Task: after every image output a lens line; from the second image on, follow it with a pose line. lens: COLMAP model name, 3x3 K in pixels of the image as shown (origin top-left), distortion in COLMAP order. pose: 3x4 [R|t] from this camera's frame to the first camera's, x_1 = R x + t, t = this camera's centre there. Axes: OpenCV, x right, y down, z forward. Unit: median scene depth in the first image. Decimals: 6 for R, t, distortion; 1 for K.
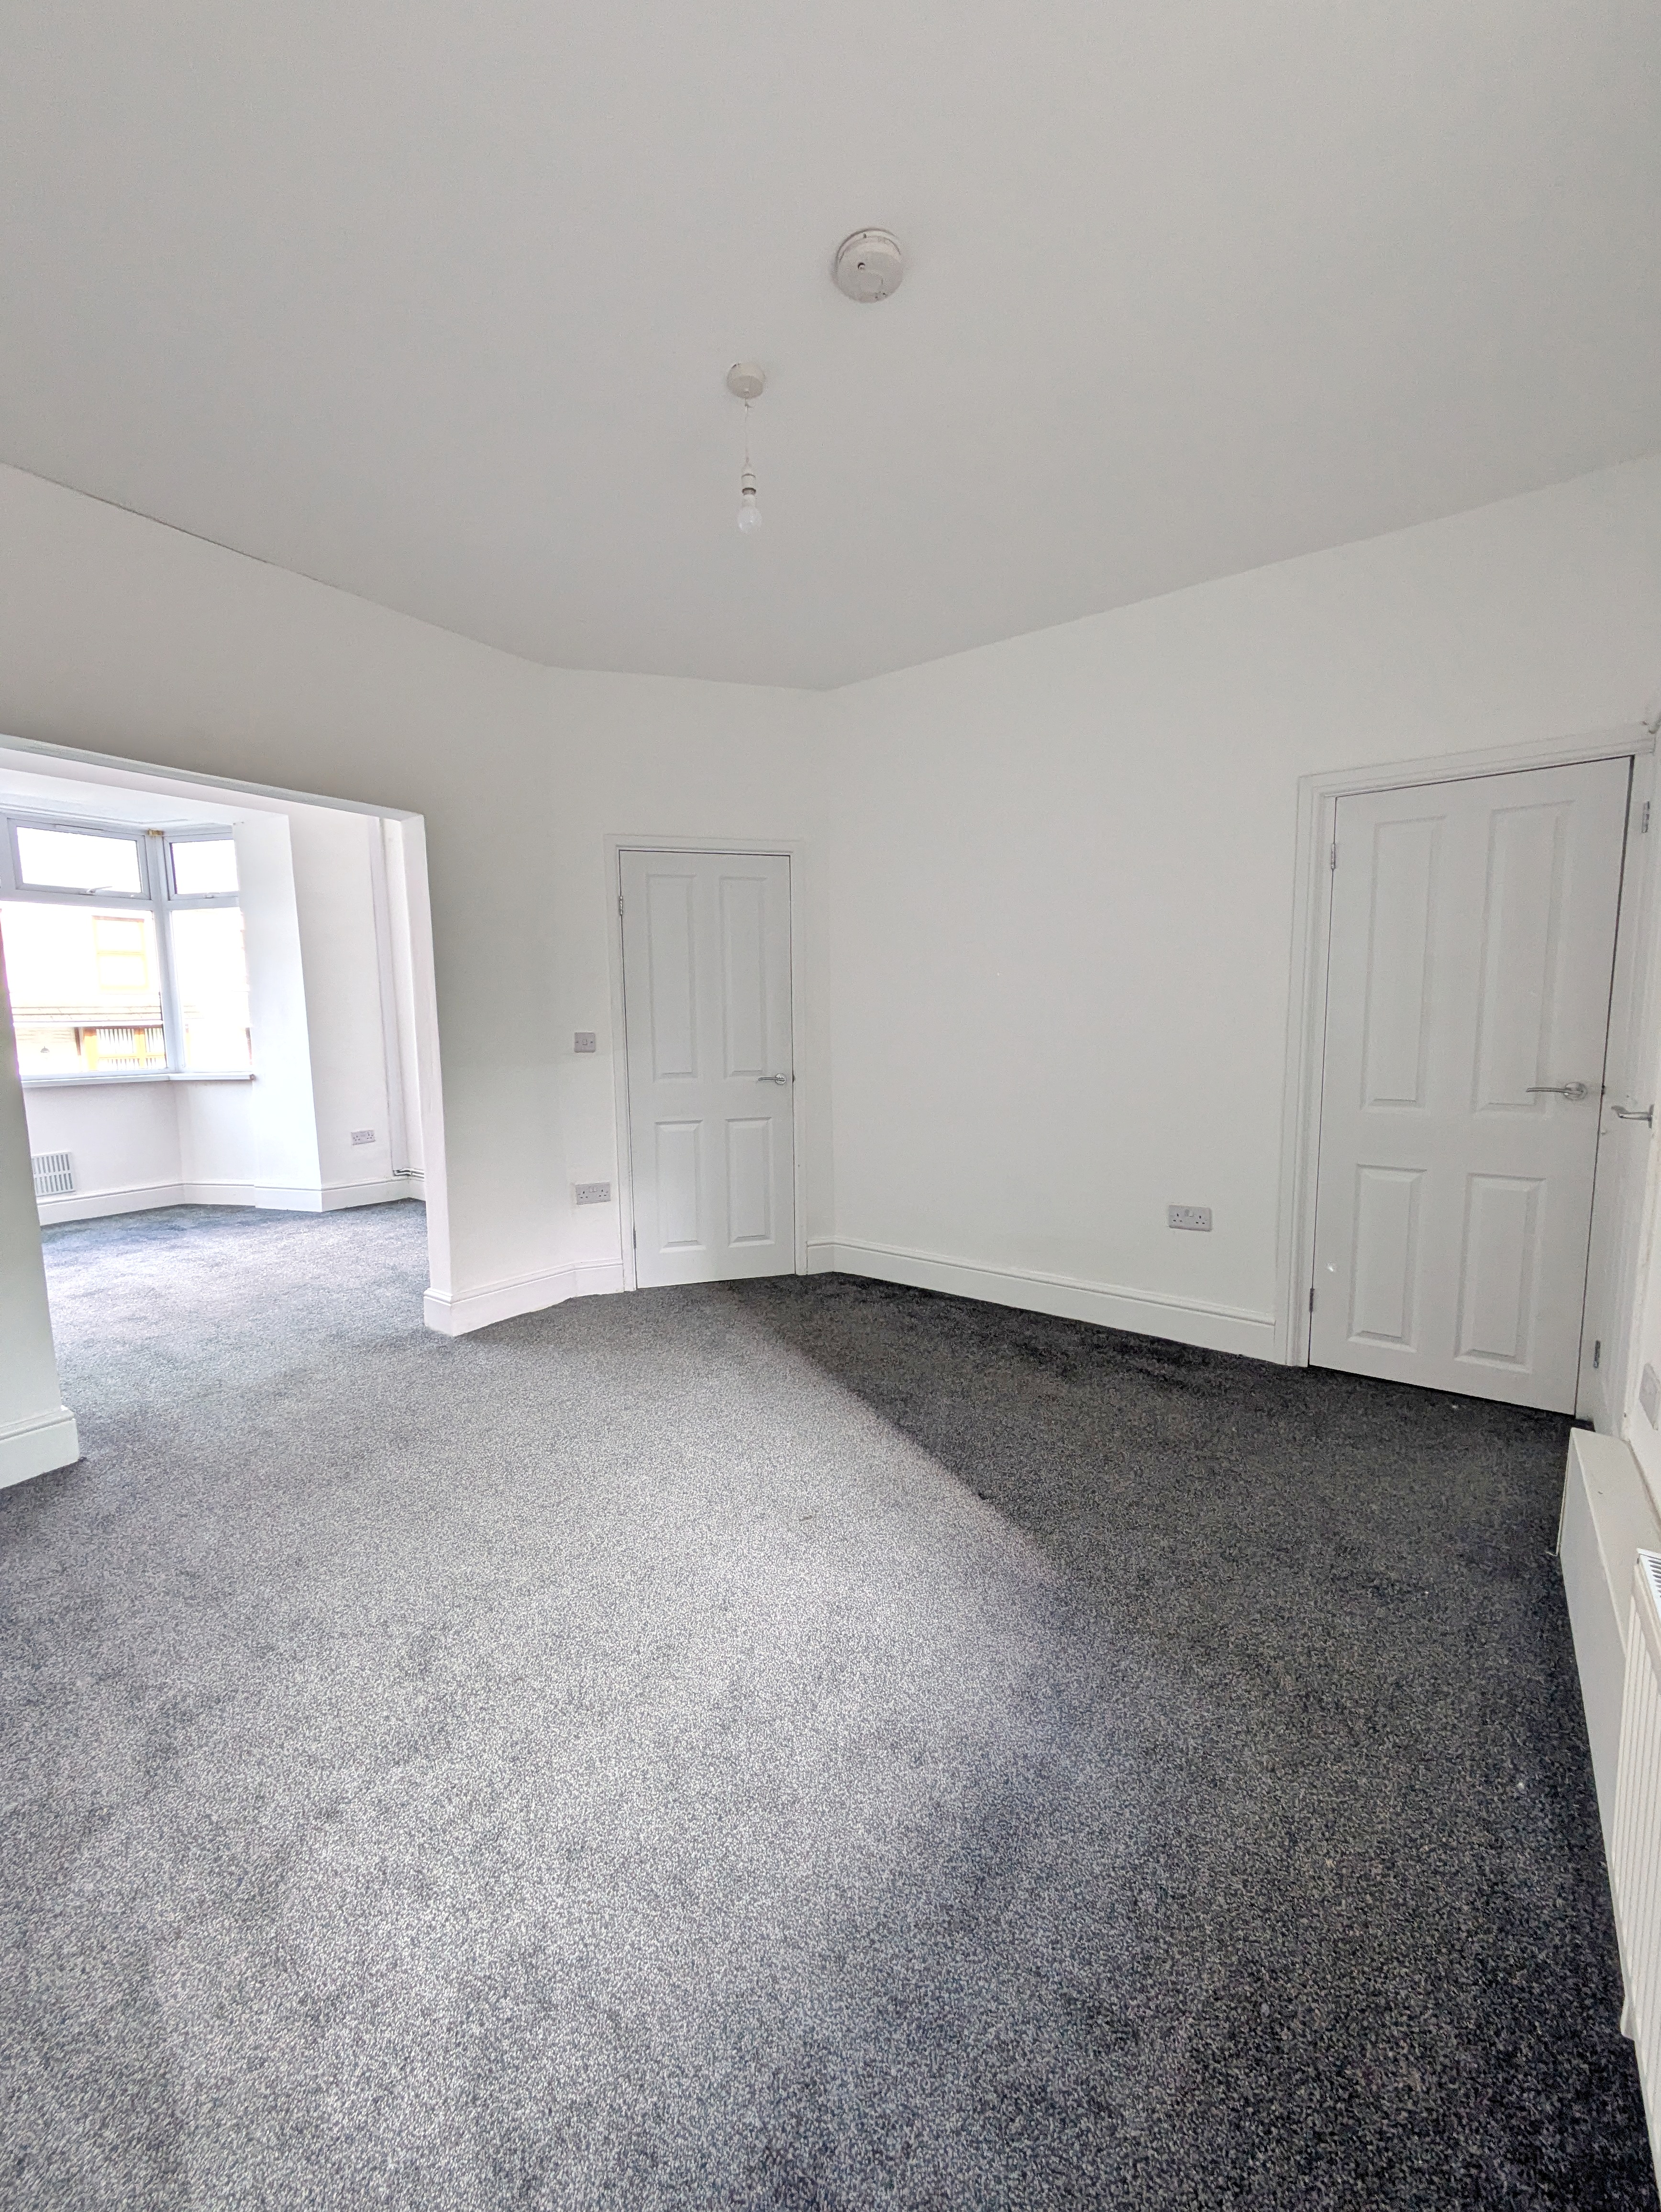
lens RADIAL K [[874.5, 0, 828.5], [0, 874.5, 1109.9], [0, 0, 1]] dist [-0.003185, 0.005368]
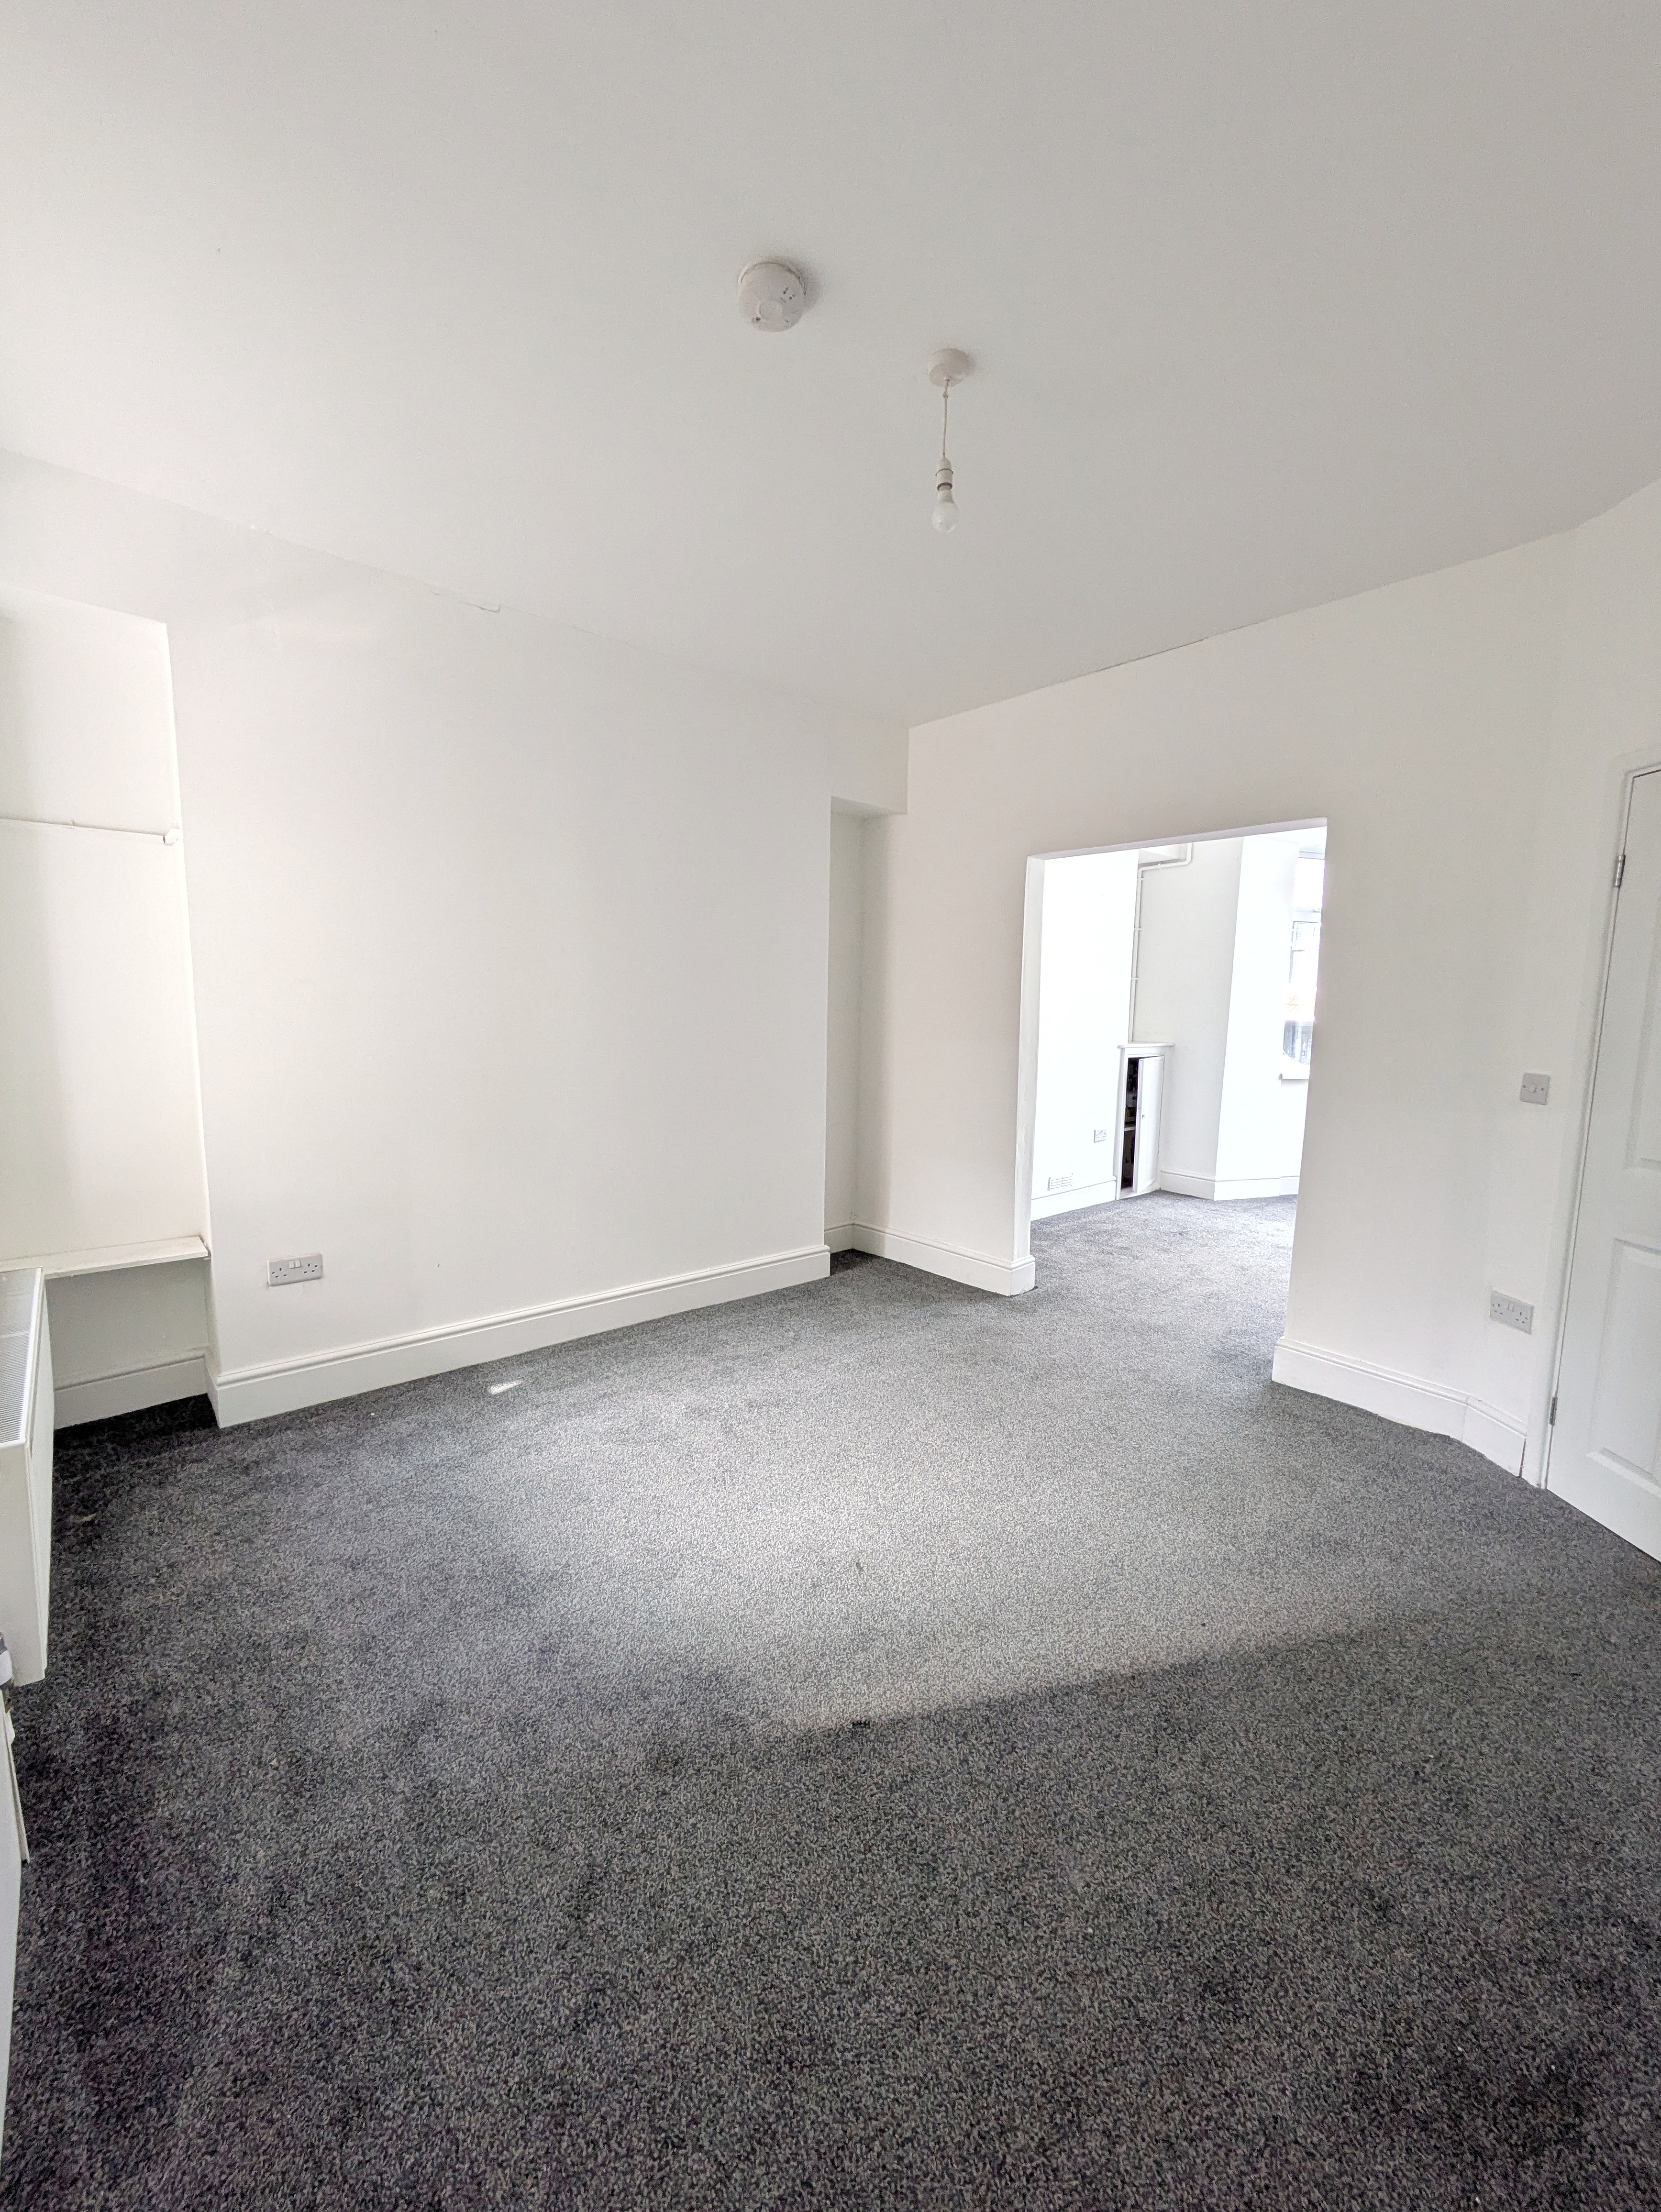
lens RADIAL K [[874.5, 0, 828.5], [0, 874.5, 1109.9], [0, 0, 1]] dist [-0.003185, 0.005368]
pose [[-0.222457, 0.129019, -0.966368, 0.466935], [-0.122482, 0.979653, 0.158988, -0.097524], [0.967218, 0.153731, -0.202129, 0.597219]]
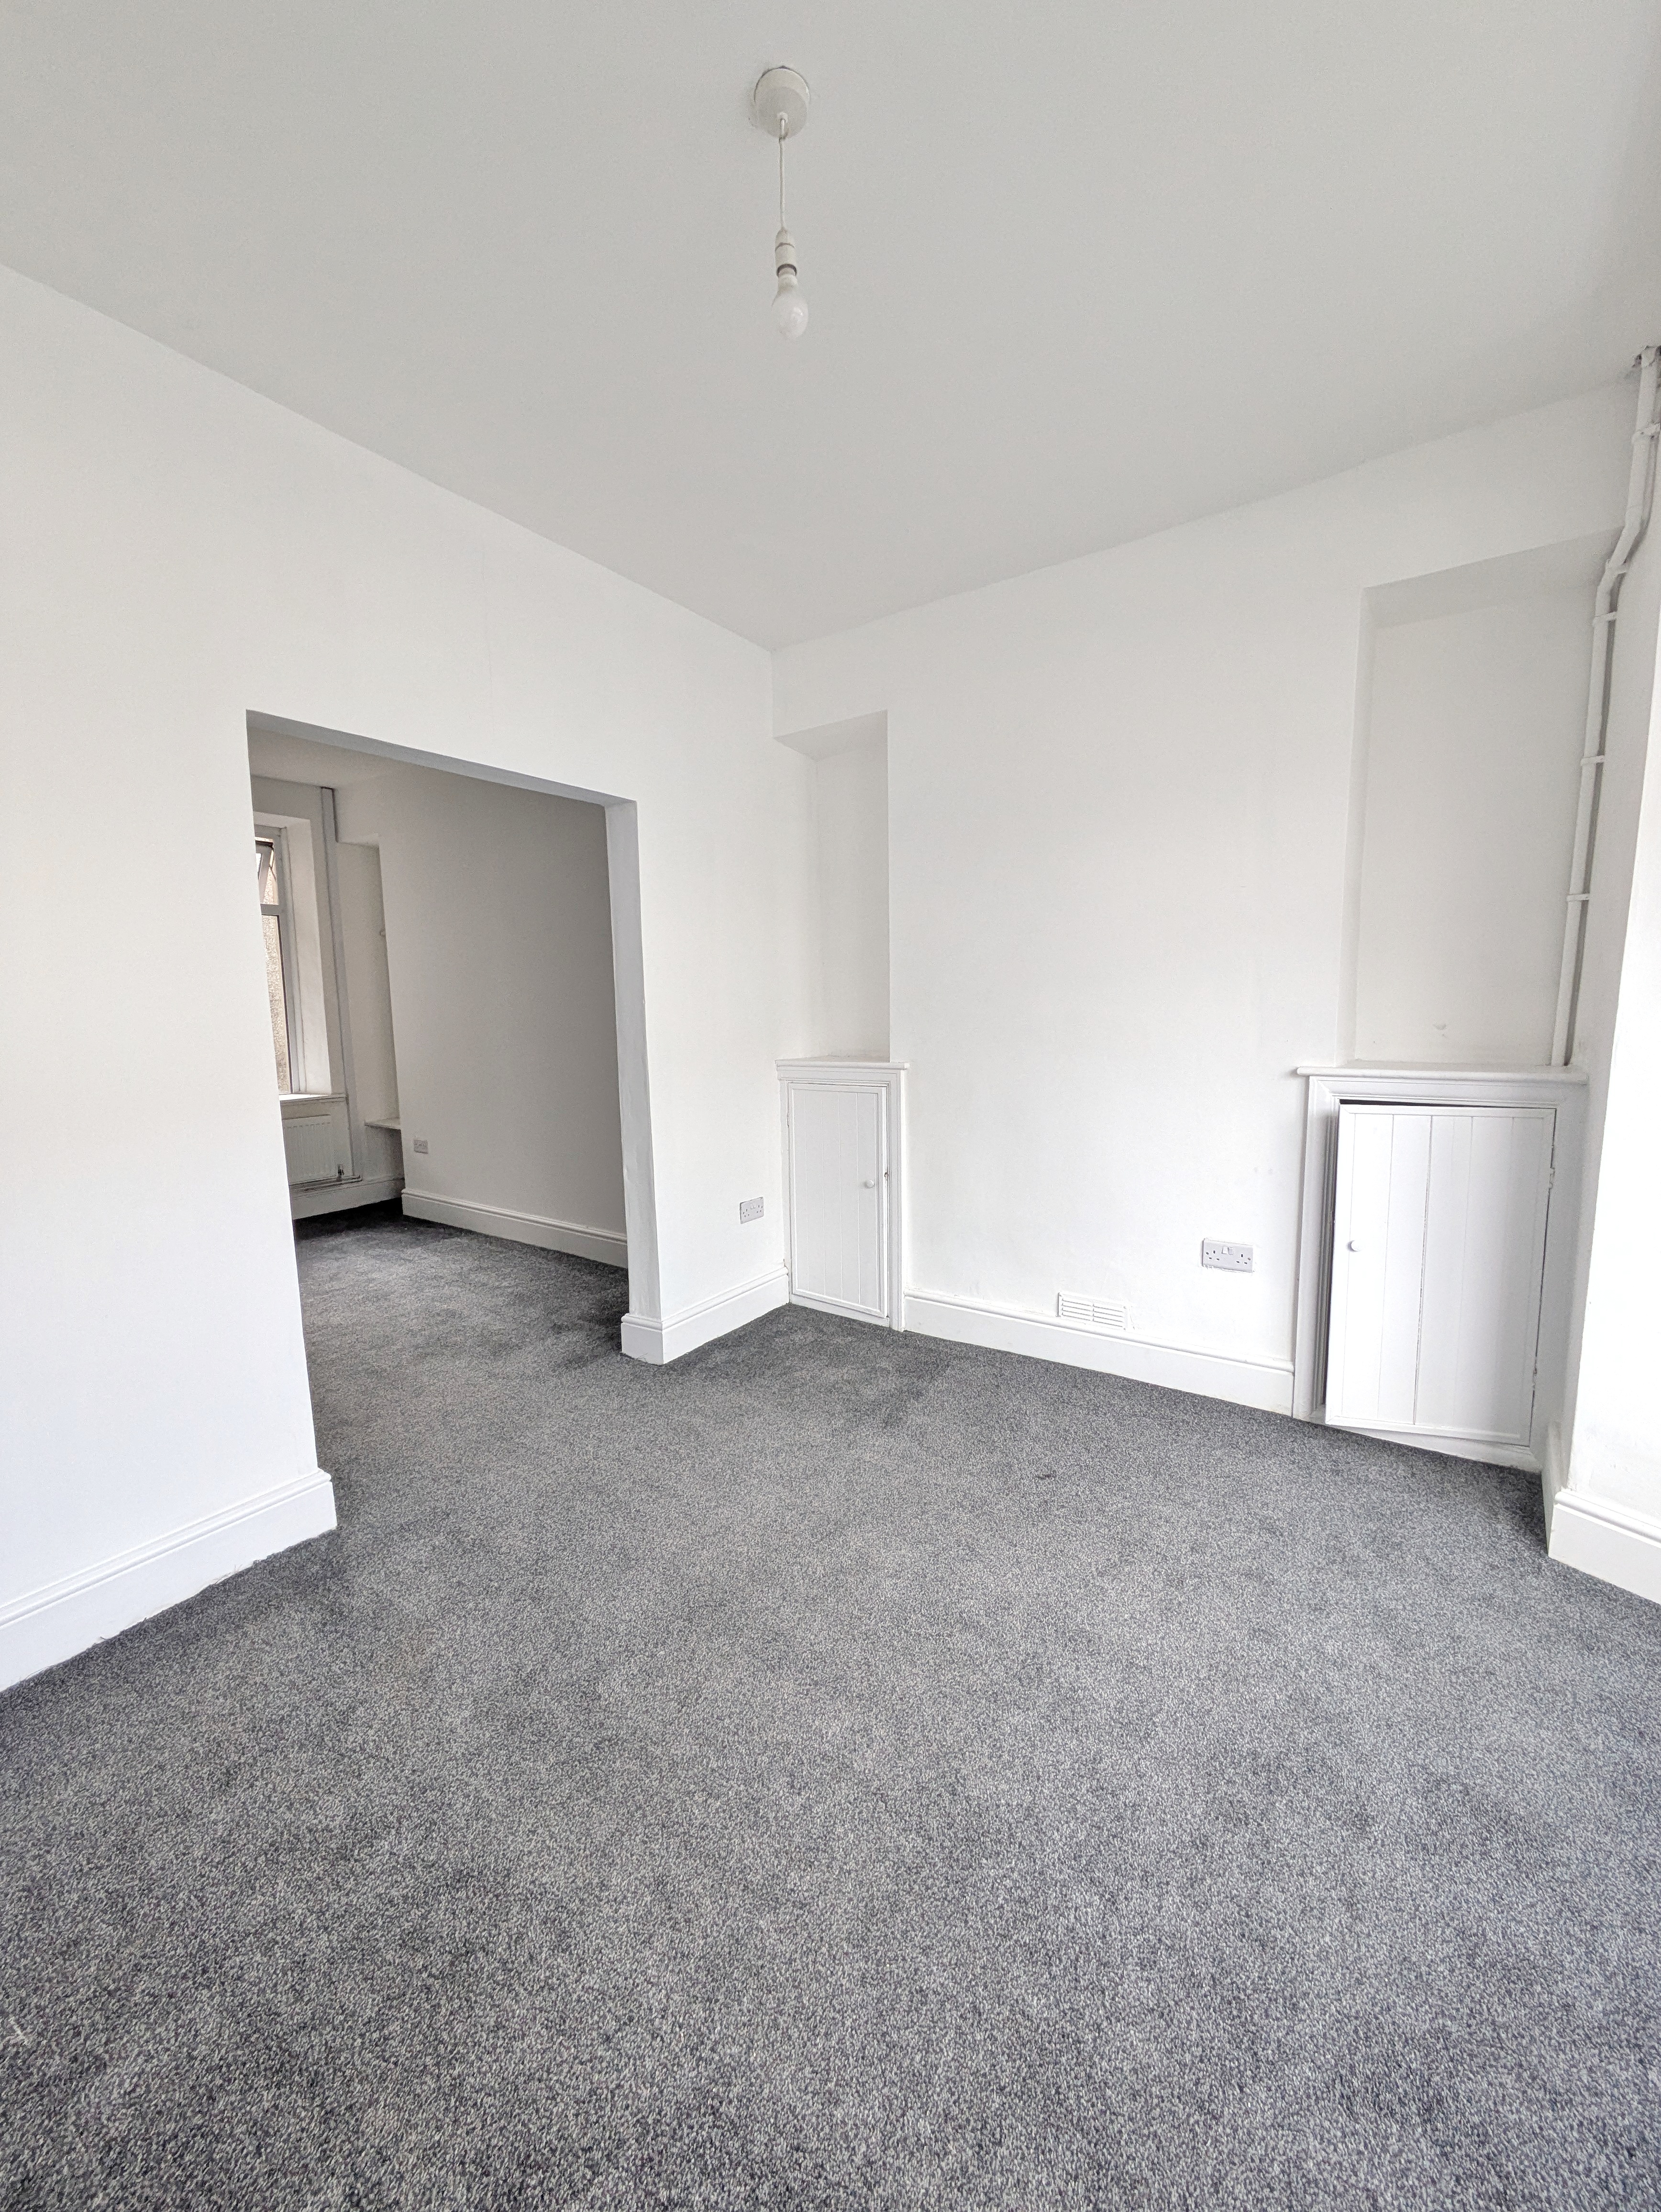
lens RADIAL K [[874.5, 0, 828.5], [0, 874.5, 1109.9], [0, 0, 1]] dist [-0.003185, 0.005368]
pose [[-0.999398, 0.024876, -0.024200, -0.713550], [0.018548, 0.972205, 0.233397, -0.157732], [0.029333, 0.232808, -0.972080, 1.375666]]
